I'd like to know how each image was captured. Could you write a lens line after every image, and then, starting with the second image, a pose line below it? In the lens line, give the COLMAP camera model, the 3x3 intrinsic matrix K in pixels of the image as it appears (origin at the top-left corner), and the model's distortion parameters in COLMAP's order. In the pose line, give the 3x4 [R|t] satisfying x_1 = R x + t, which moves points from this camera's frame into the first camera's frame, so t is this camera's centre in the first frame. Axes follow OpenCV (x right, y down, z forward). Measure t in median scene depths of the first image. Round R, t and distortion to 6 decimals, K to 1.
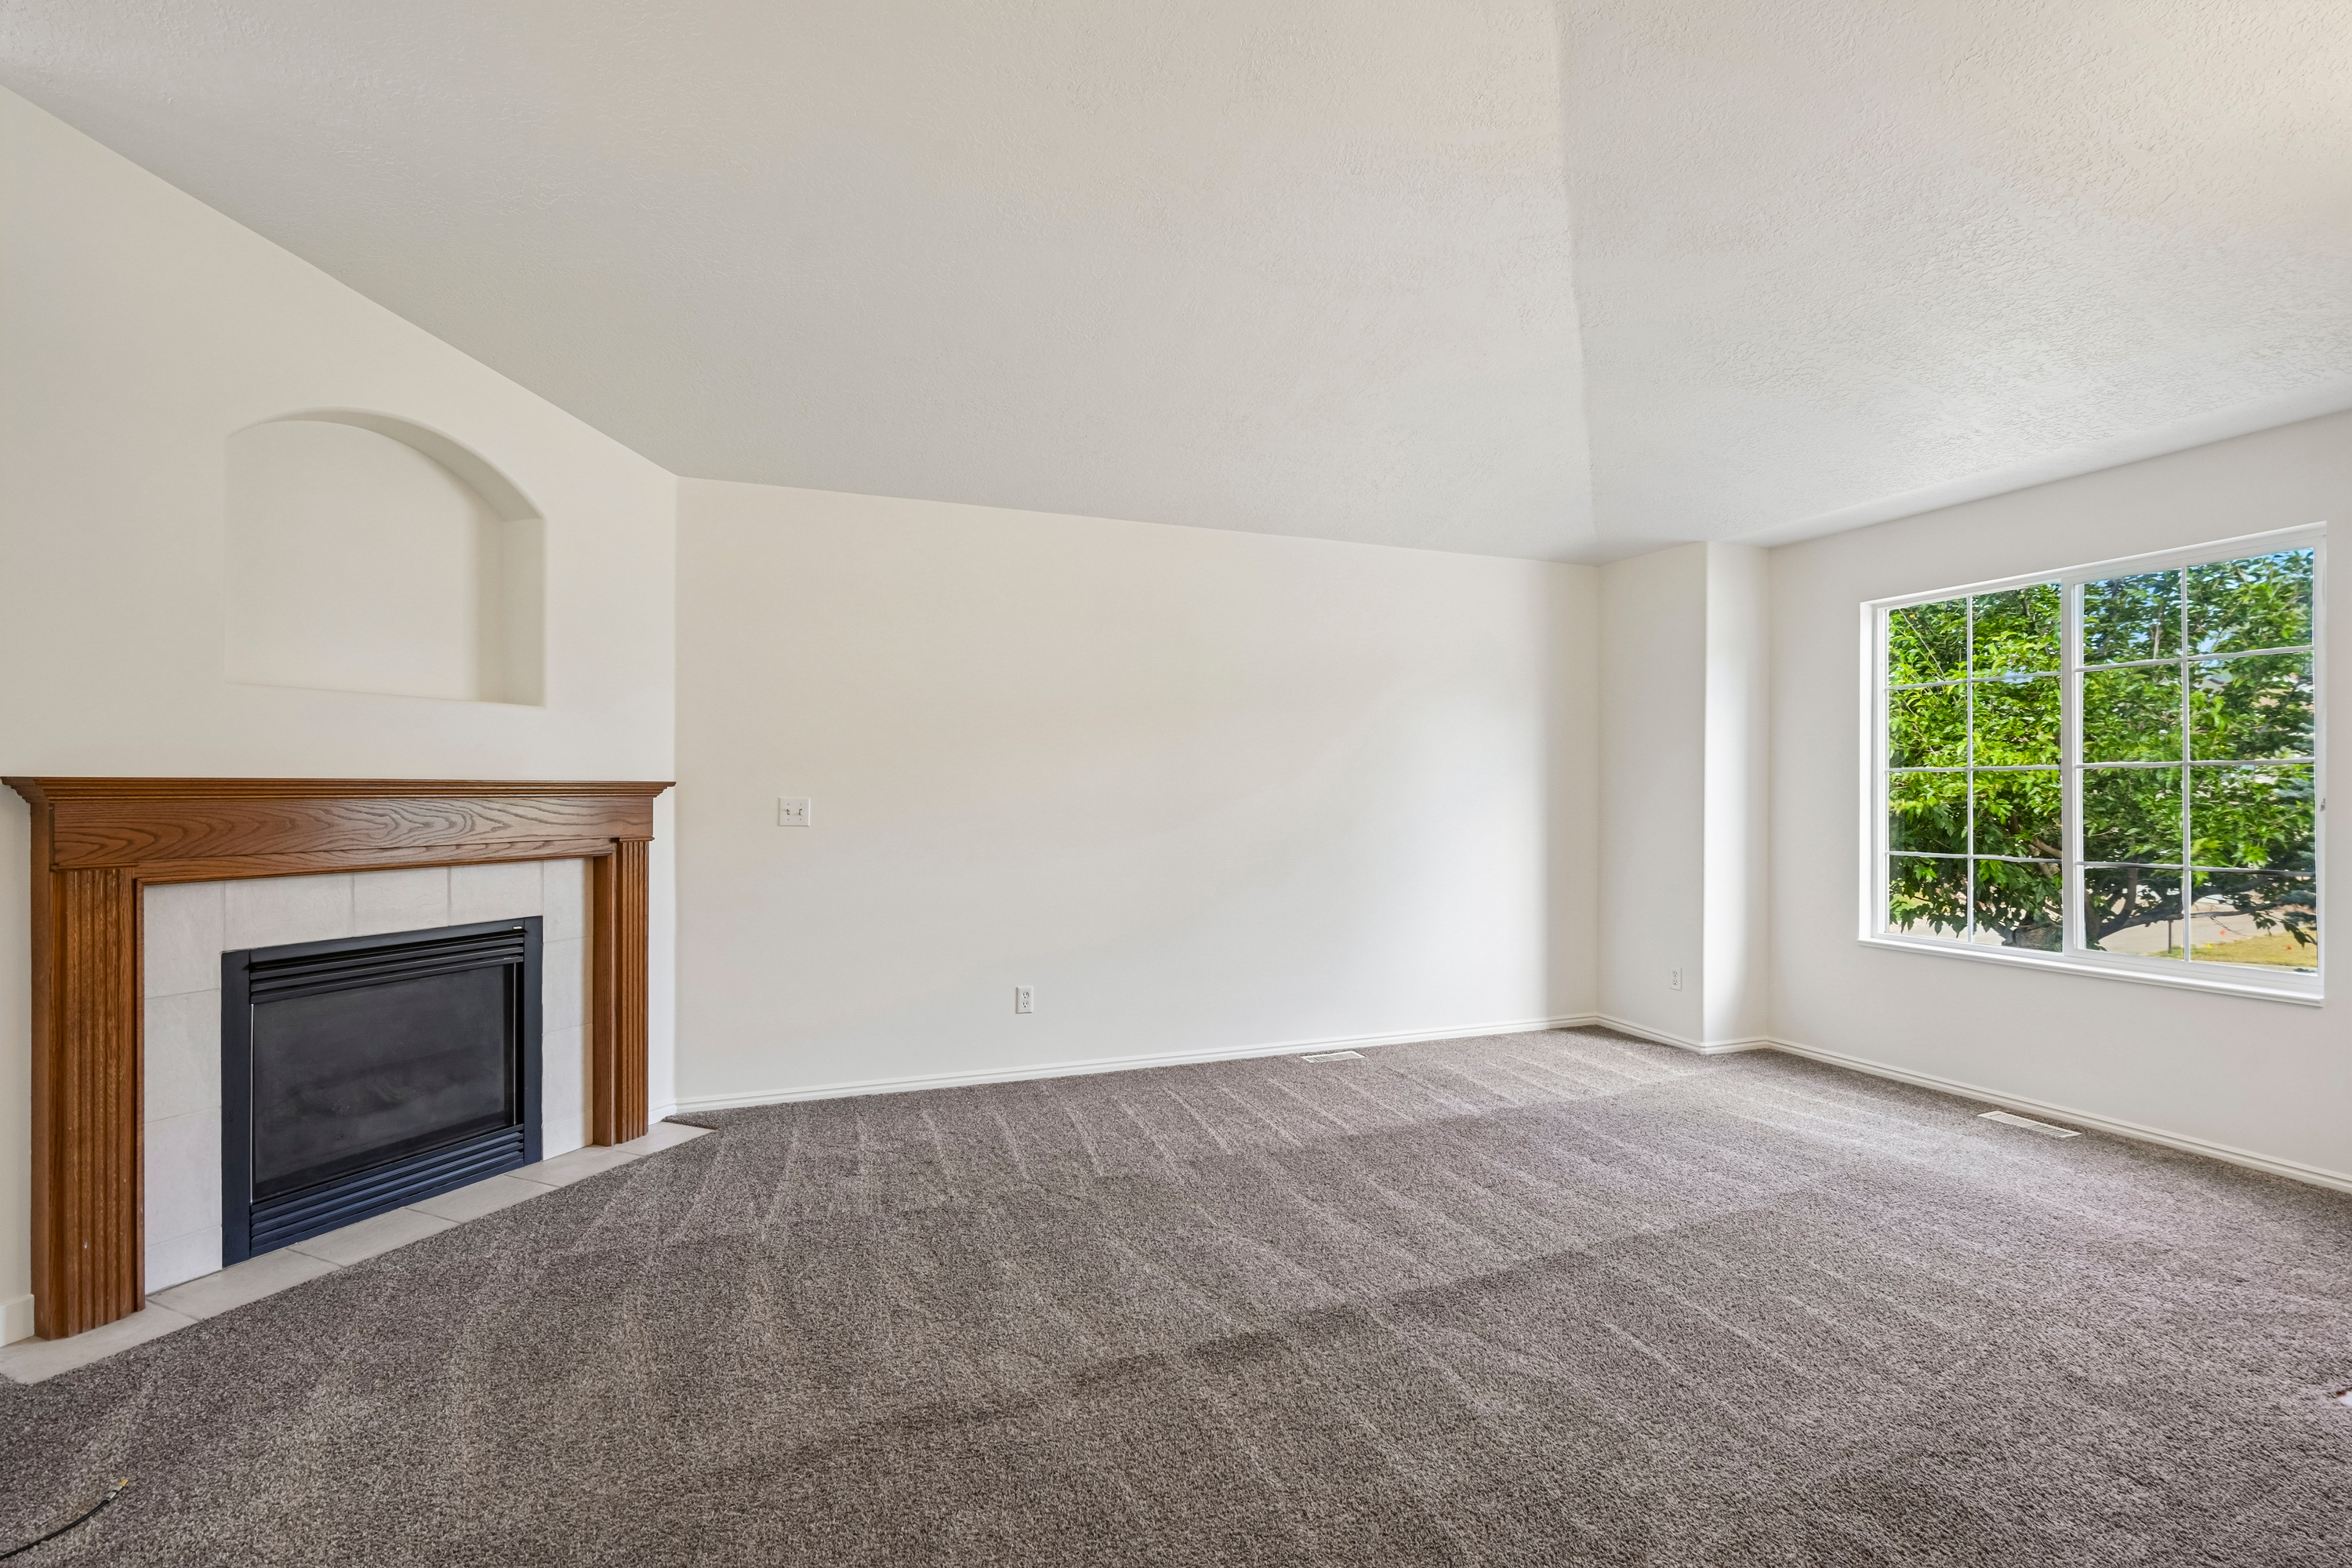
lens RADIAL K [[1066.7, 0, 1176.0], [0, 1066.7, 784.0], [0, 0, 1]] dist [-0.009614, 0.004442]
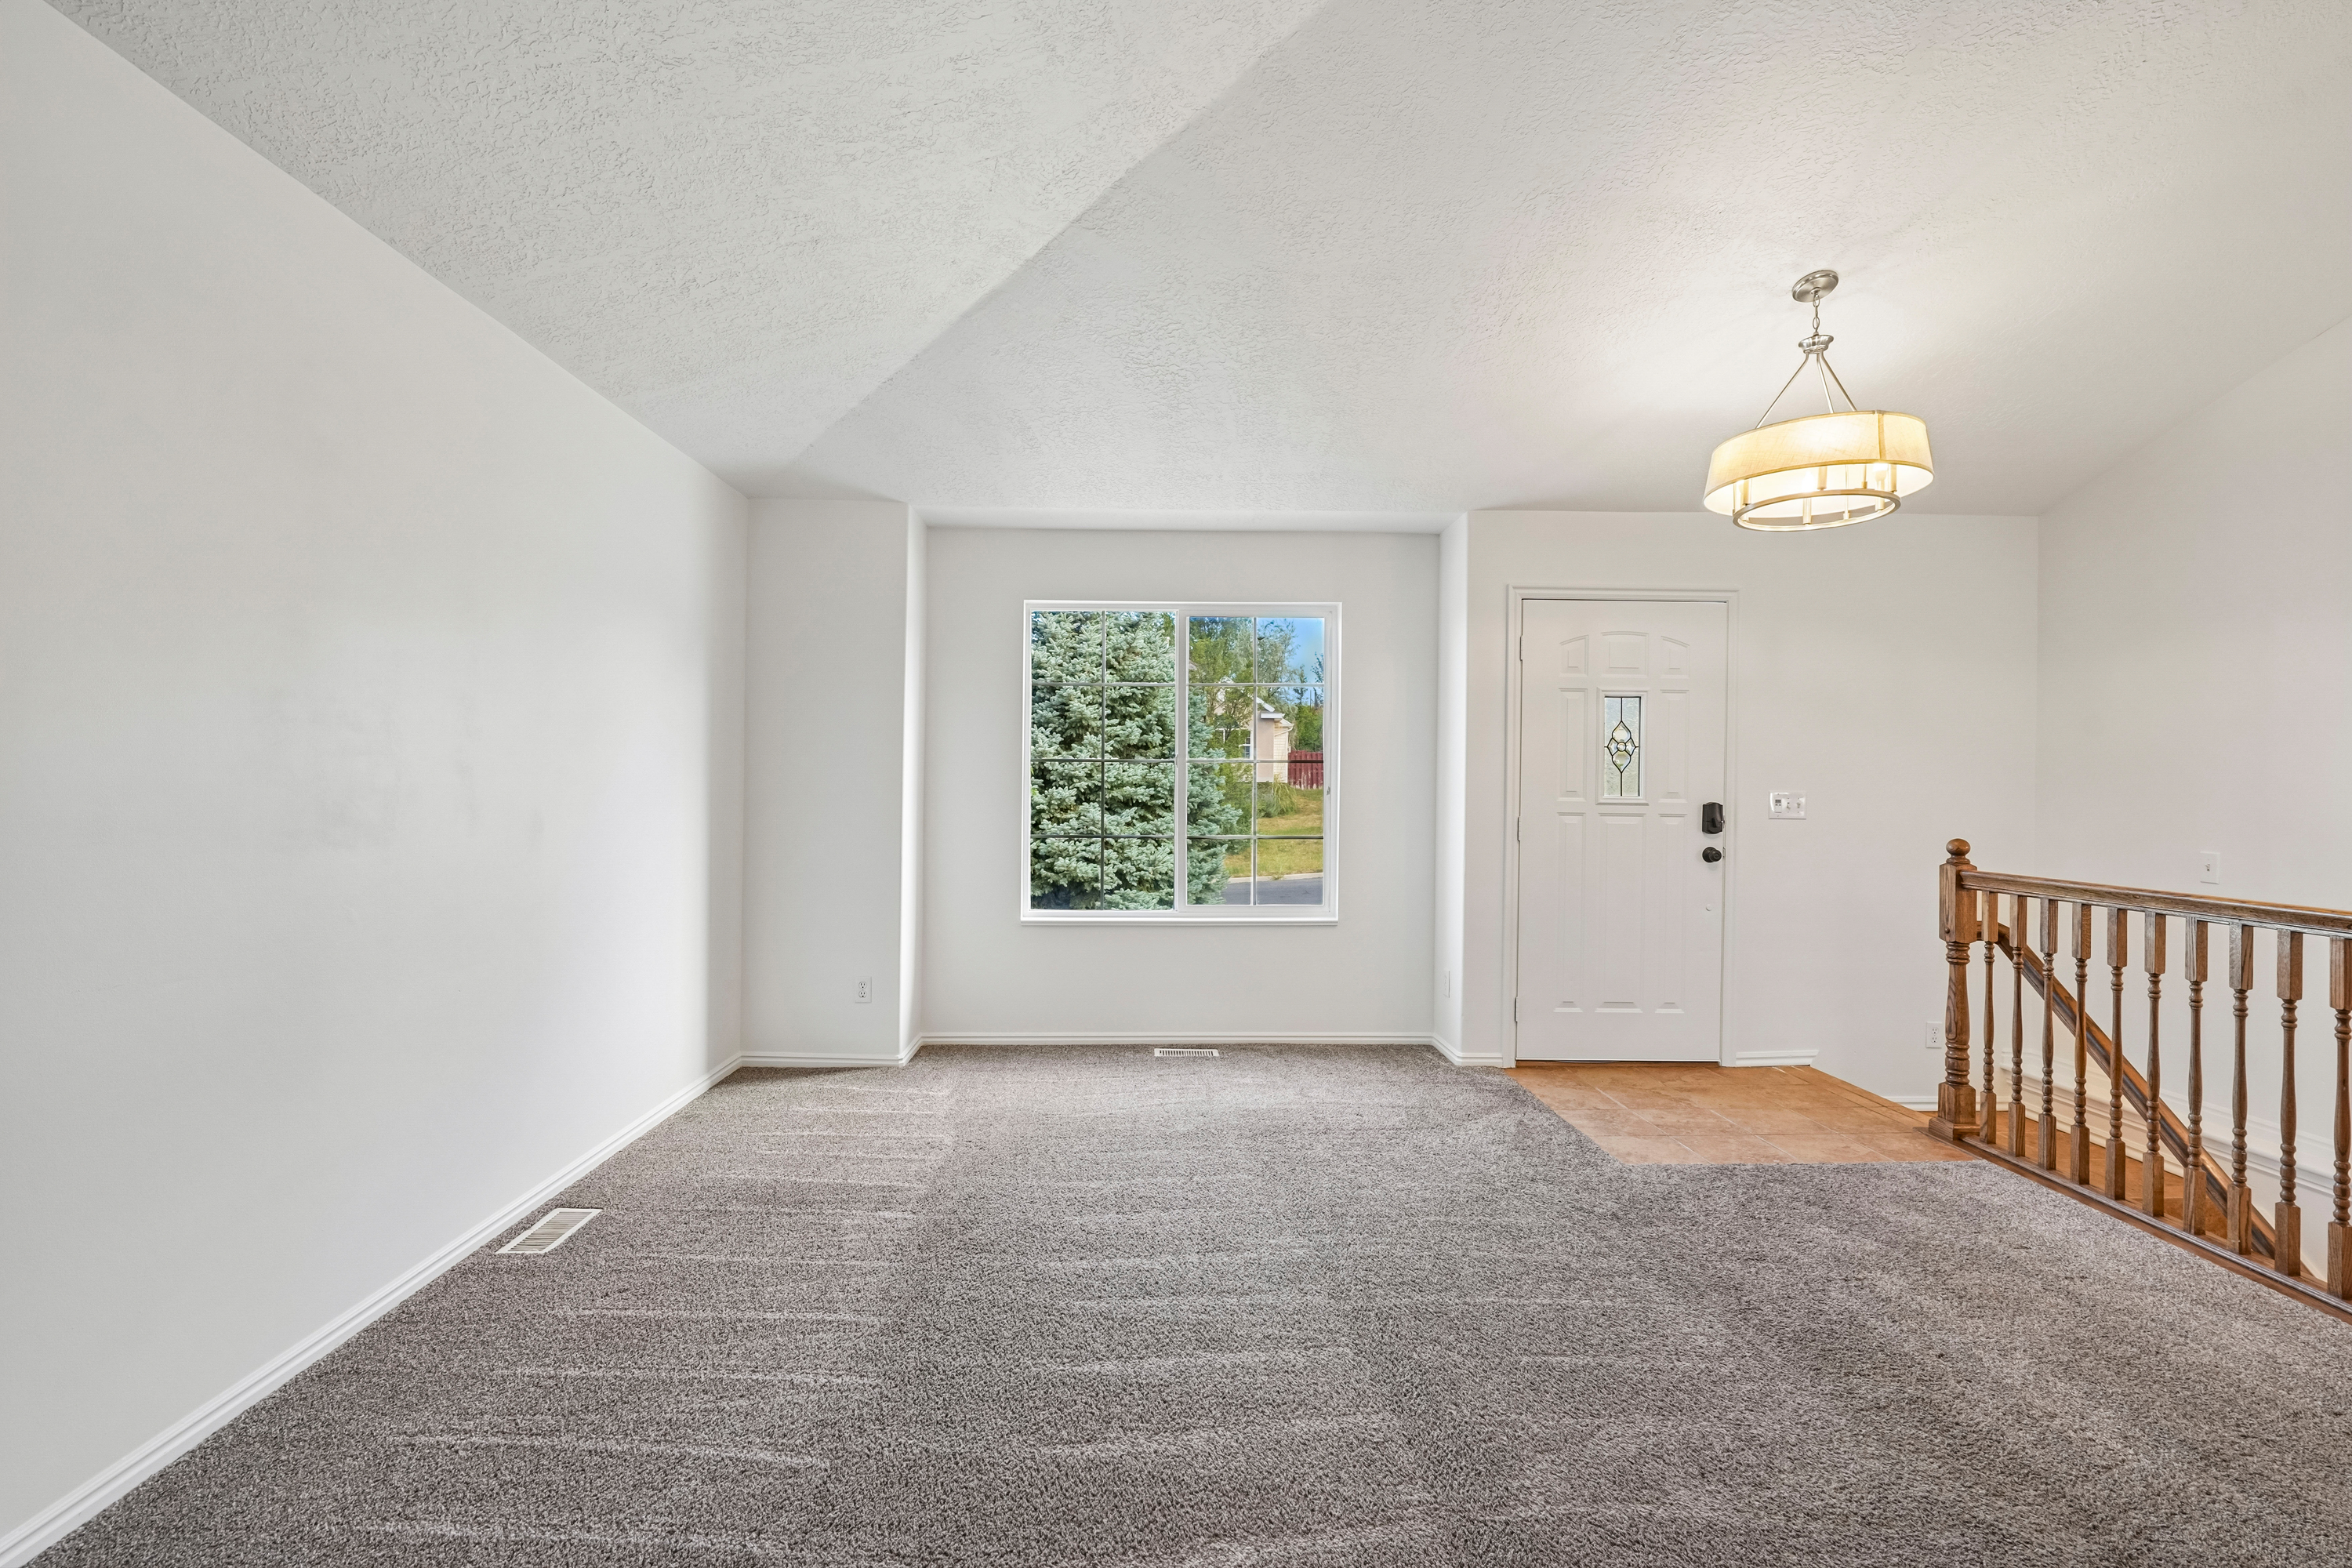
lens RADIAL K [[1066.7, 0, 1176.0], [0, 1066.7, 784.0], [0, 0, 1]] dist [-0.009614, 0.004442]
pose [[0.349667, -0.002561, 0.936870, -0.385414], [-0.010582, 0.999922, 0.006683, 0.005471], [-0.936814, -0.012251, 0.349613, 0.665259]]
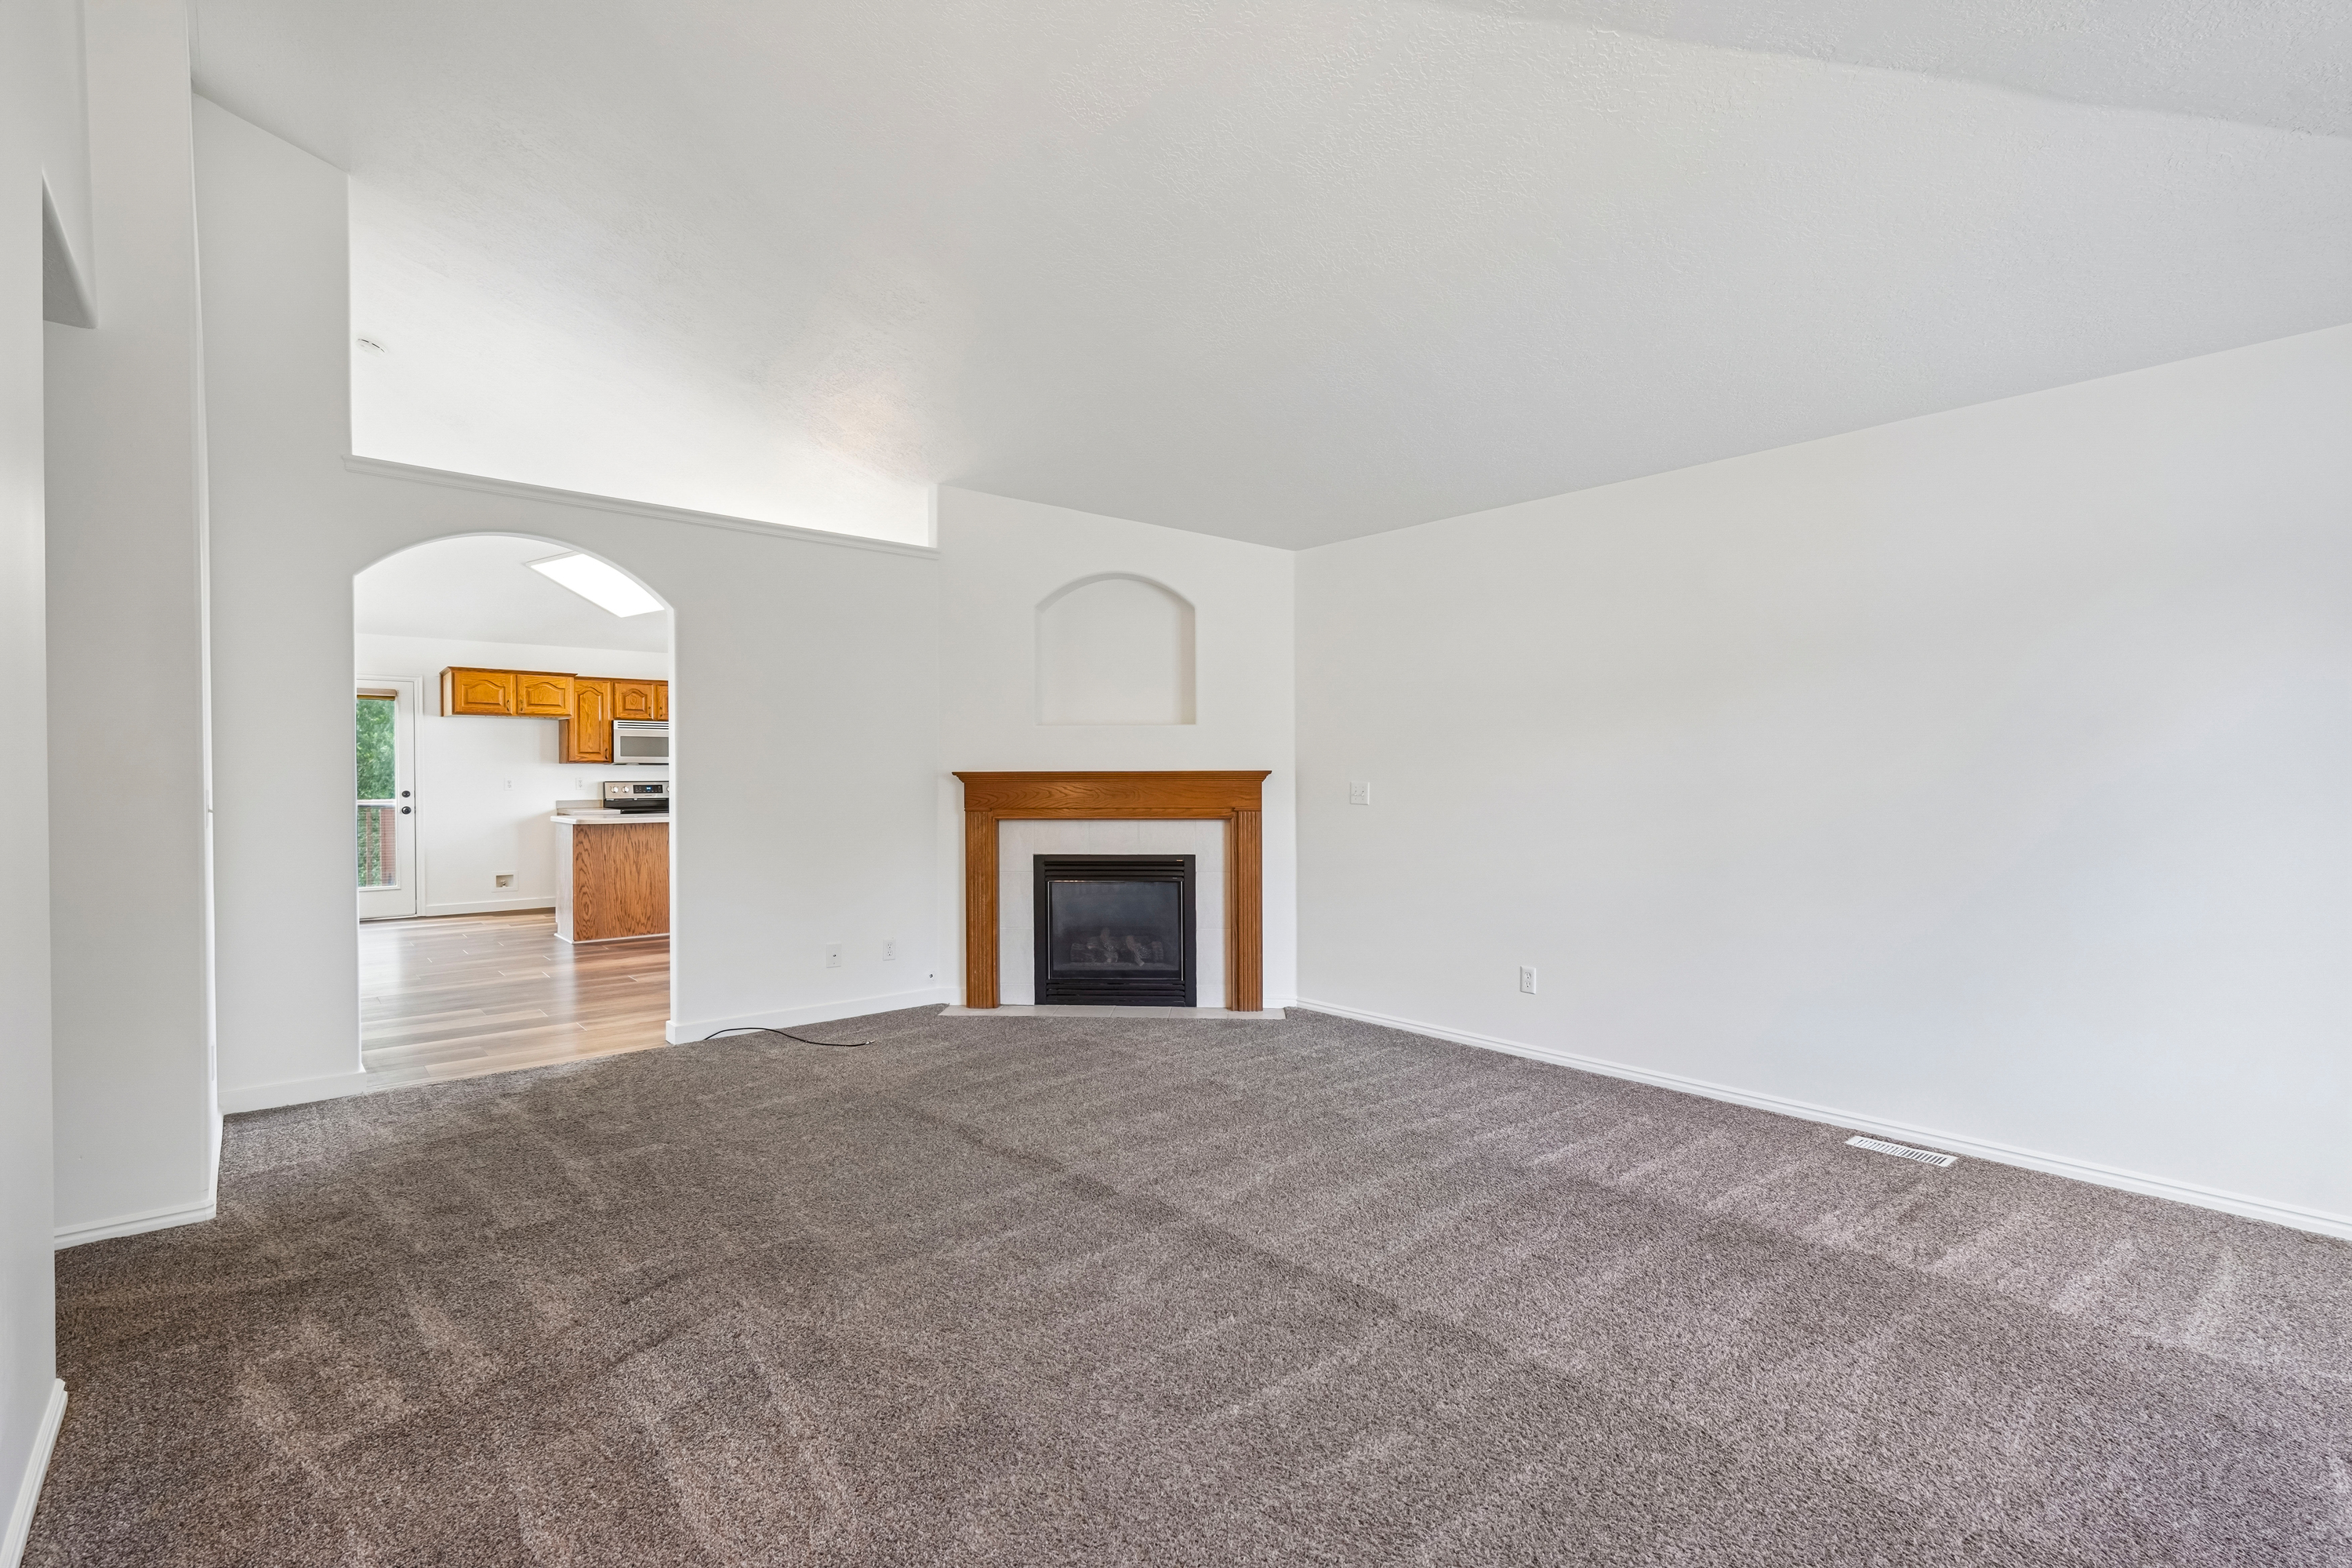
lens RADIAL K [[1066.7, 0, 1176.0], [0, 1066.7, 784.0], [0, 0, 1]] dist [-0.009614, 0.004442]
pose [[0.339236, 0.007896, -0.940668, 0.909699], [0.008373, 0.999900, 0.011413, -0.002001], [0.940664, -0.011748, 0.339136, 0.426066]]
